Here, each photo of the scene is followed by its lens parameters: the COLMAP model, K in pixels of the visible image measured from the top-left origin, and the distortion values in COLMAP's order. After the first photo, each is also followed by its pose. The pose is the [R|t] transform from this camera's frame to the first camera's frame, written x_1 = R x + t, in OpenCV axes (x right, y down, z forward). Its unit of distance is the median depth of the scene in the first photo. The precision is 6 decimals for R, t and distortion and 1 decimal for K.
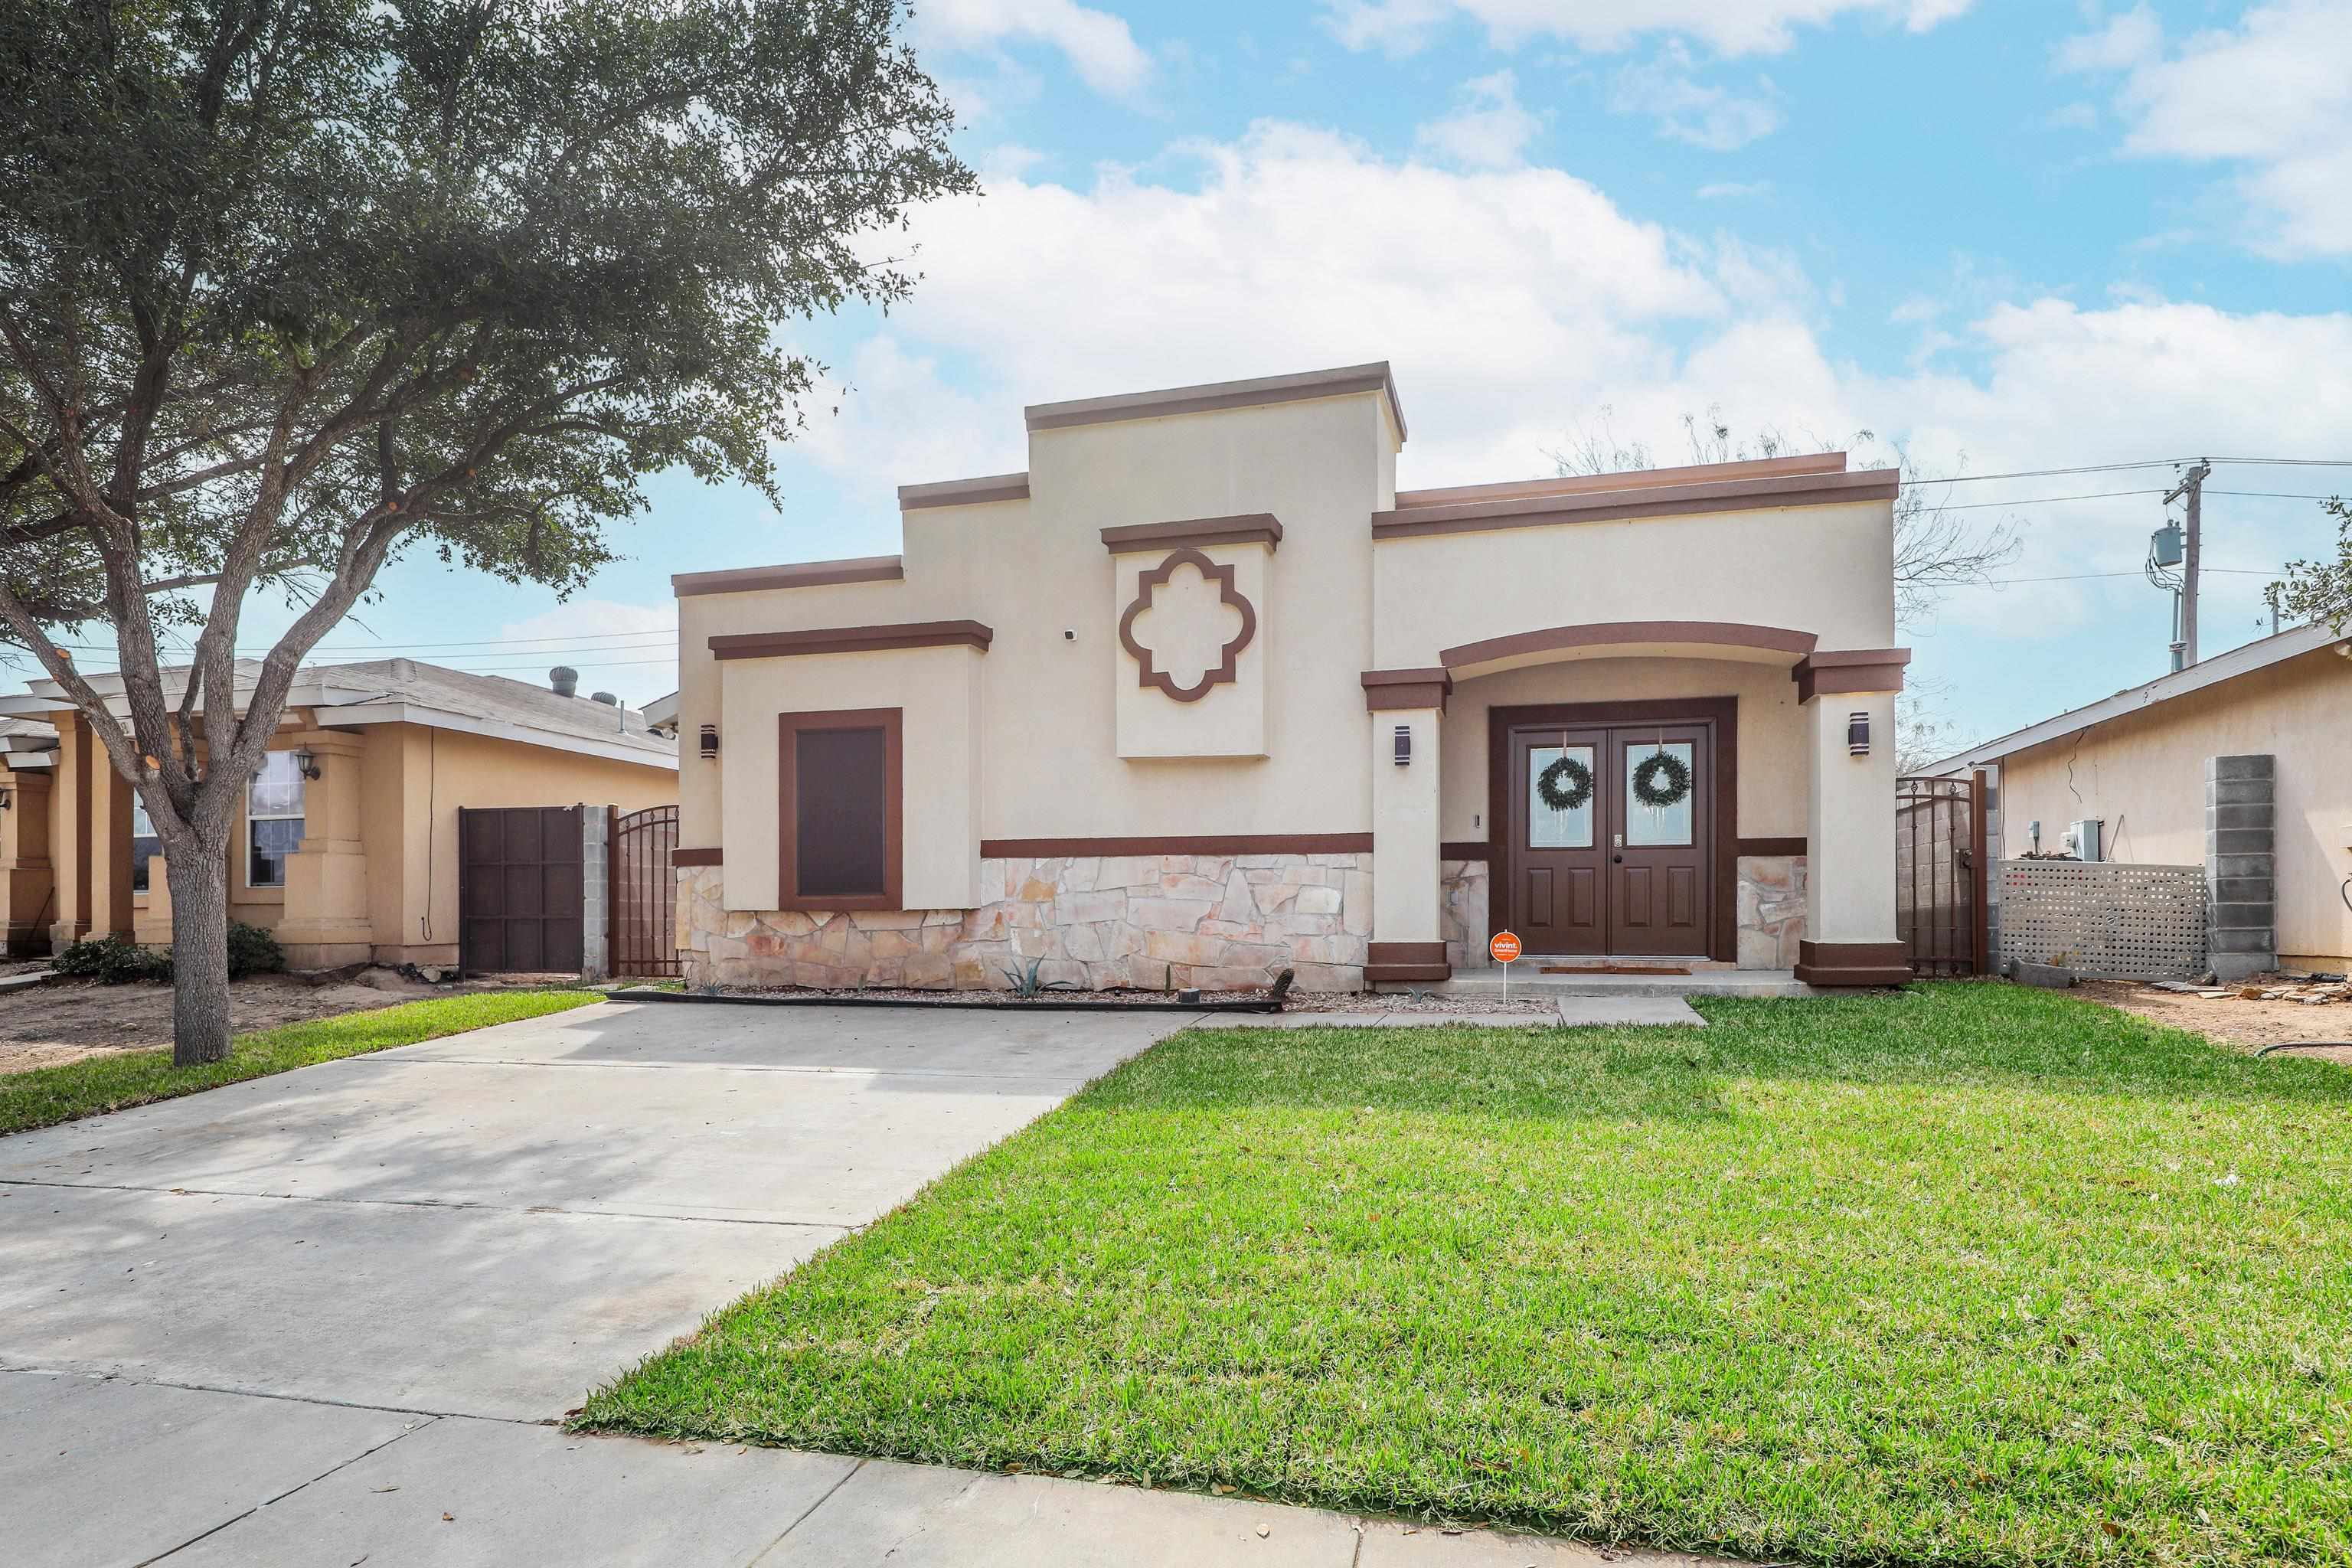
lens RADIAL K [[1274.1, 0, 1174.7], [0, 1274.1, 790.1], [0, 0, 1]] dist [0.010978, -0.001130]
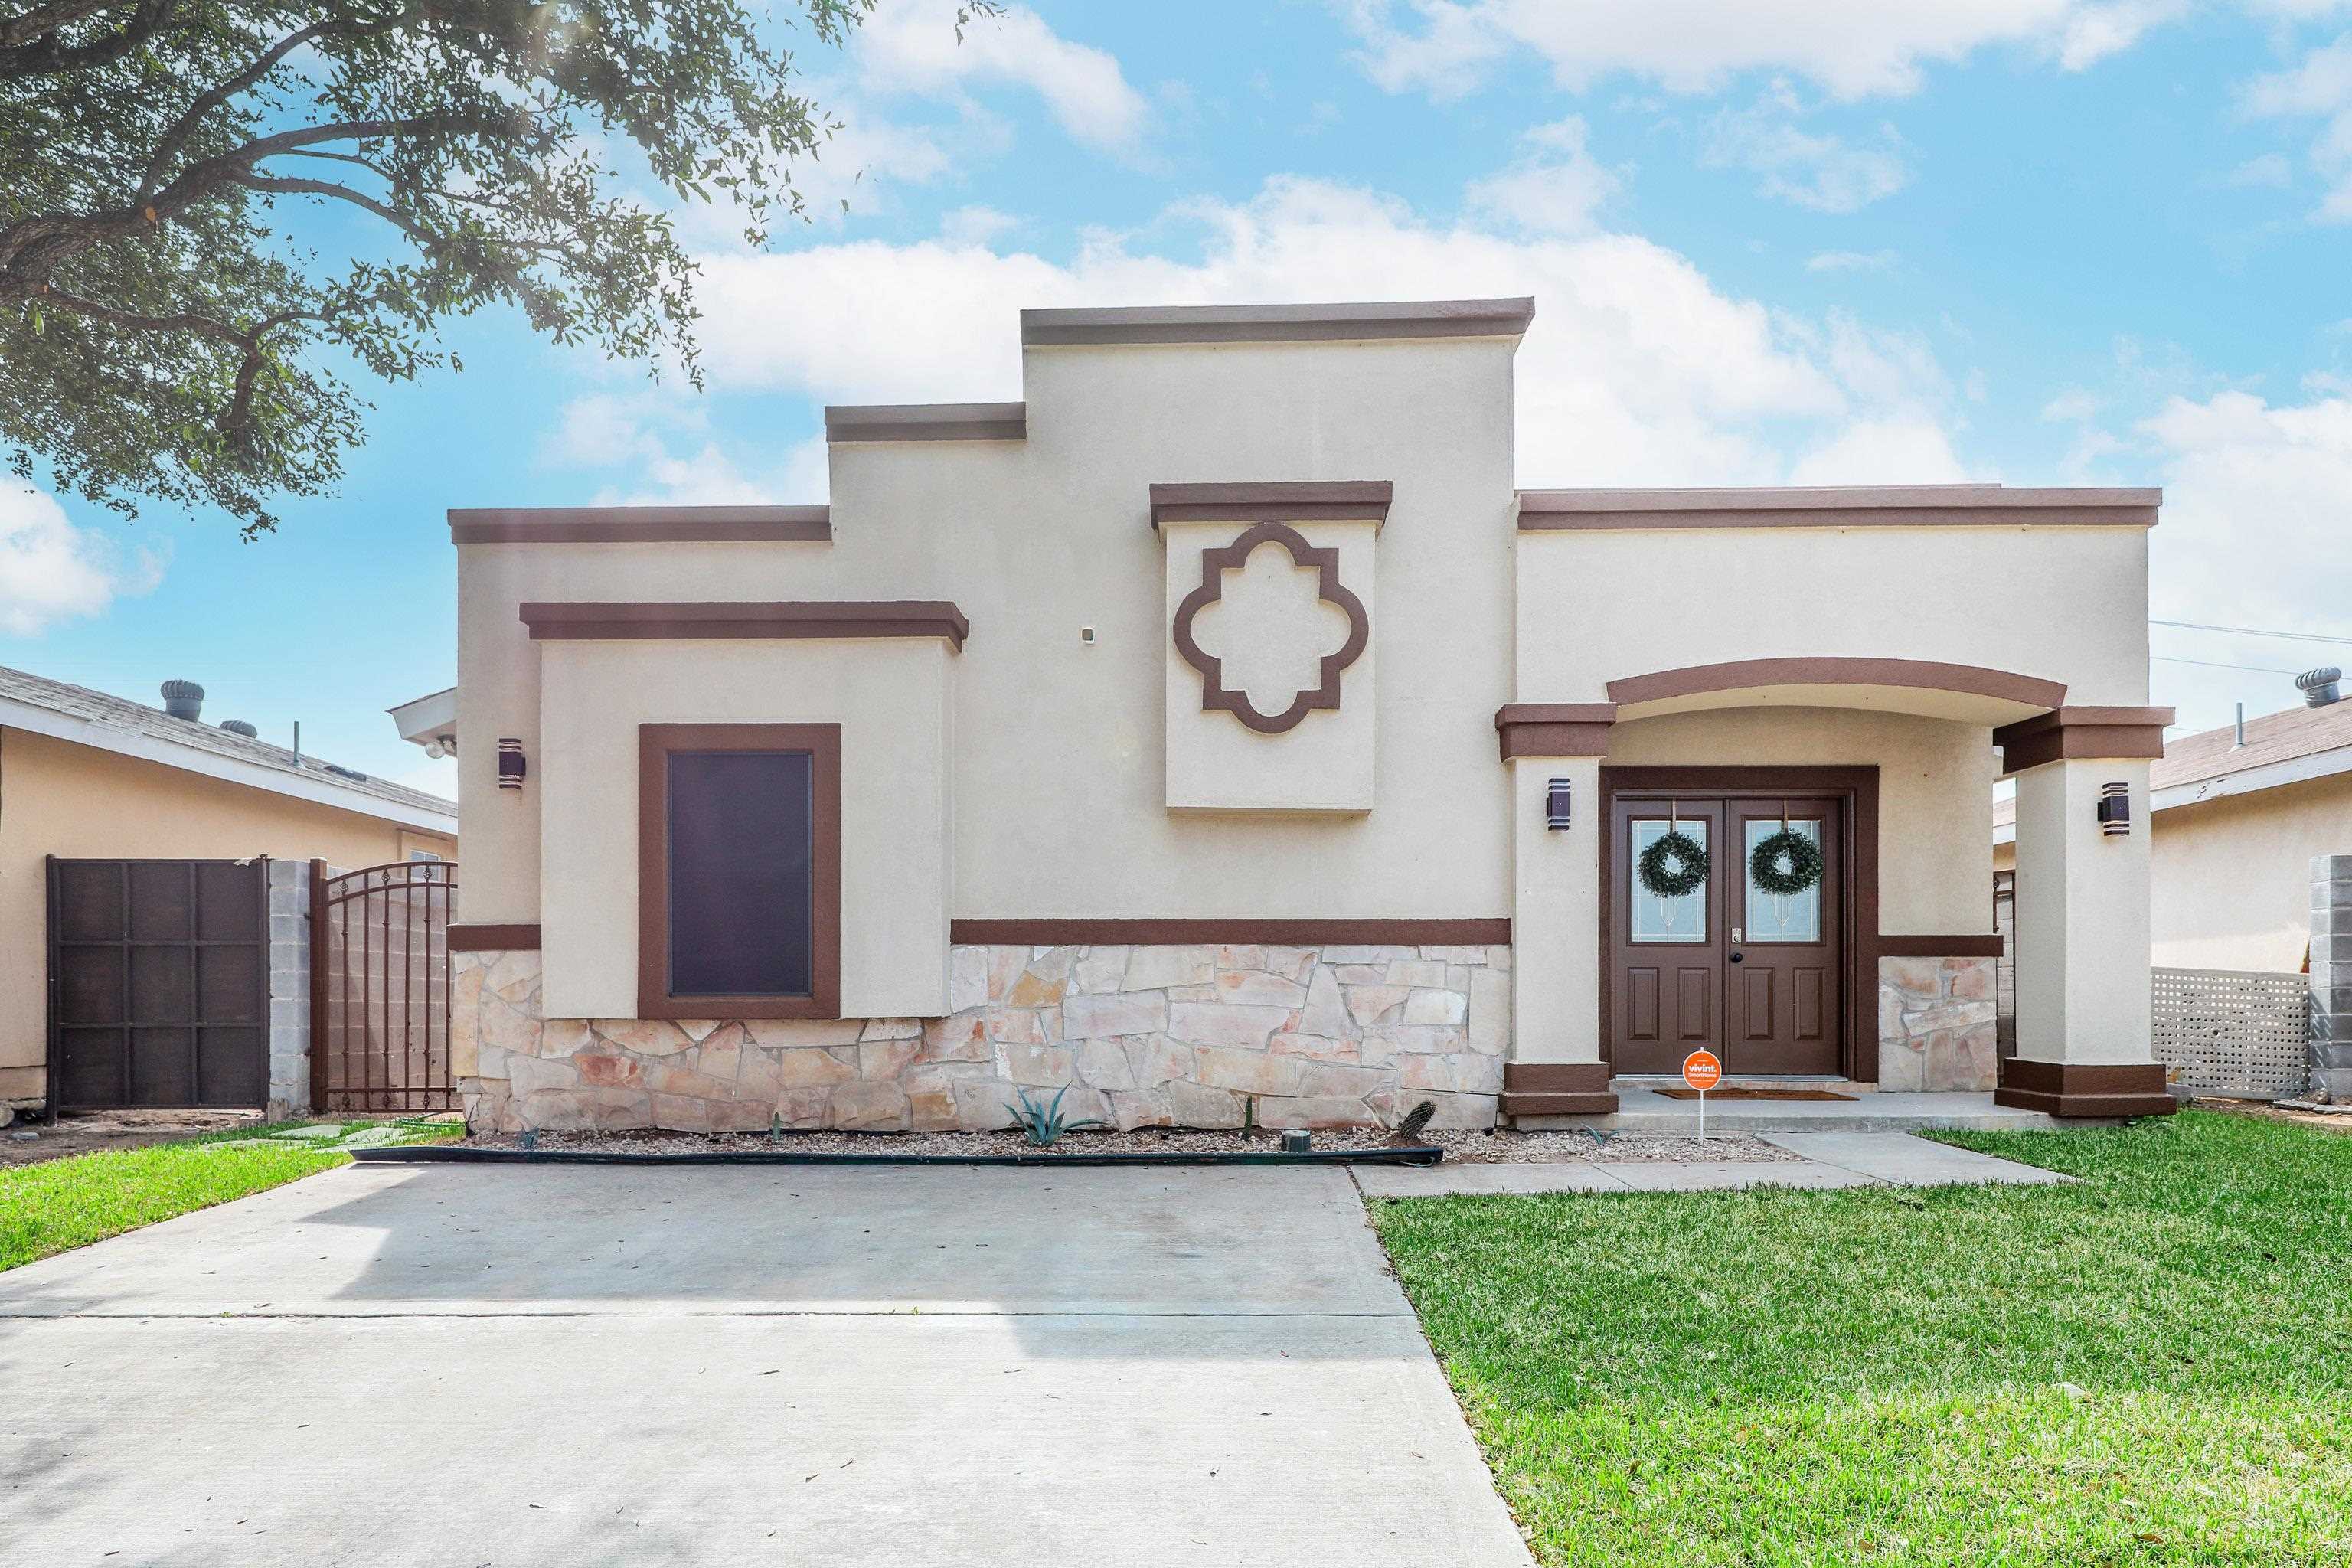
lens RADIAL K [[1274.1, 0, 1175.1], [0, 1274.1, 914.4], [0, 0, 1]] dist [0.010978, -0.001130]
pose [[0.970394, 0.021153, 0.240601, -0.206761], [-0.026513, 0.999467, 0.019064, 0.020407], [-0.240069, -0.024879, 0.970437, 0.295458]]
